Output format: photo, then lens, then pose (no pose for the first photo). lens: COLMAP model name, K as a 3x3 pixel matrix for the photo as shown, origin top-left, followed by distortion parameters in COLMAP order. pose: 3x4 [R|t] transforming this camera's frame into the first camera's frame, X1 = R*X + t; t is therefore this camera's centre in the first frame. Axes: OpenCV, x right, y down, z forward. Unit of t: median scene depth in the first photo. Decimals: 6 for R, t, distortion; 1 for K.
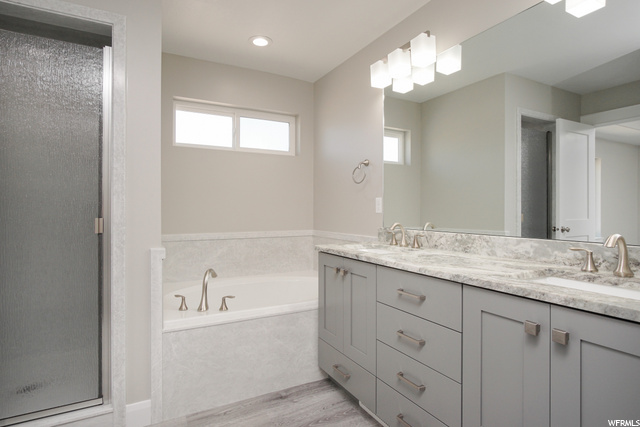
lens RADIAL K [[346.8, 0, 320.2], [0, 346.8, 211.5], [0, 0, 1]] dist [-0.020311, 0.001013]
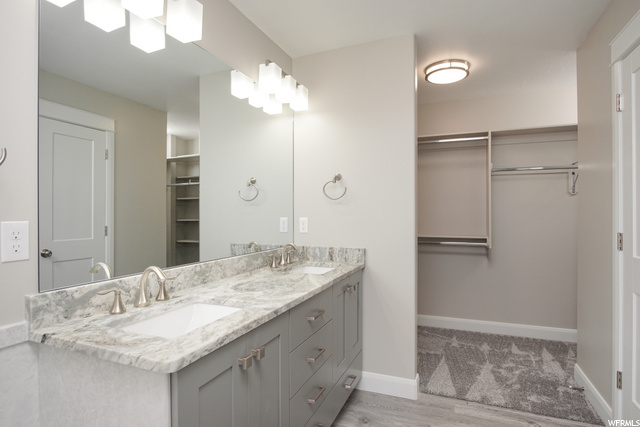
lens RADIAL K [[346.8, 0, 320.1], [0, 346.8, 212.6], [0, 0, 1]] dist [-0.020311, 0.001013]
pose [[-0.634869, 0.002987, 0.772614, -0.464853], [0.003775, 0.999993, -0.000764, -0.063782], [-0.772611, 0.002431, -0.634875, 1.350758]]
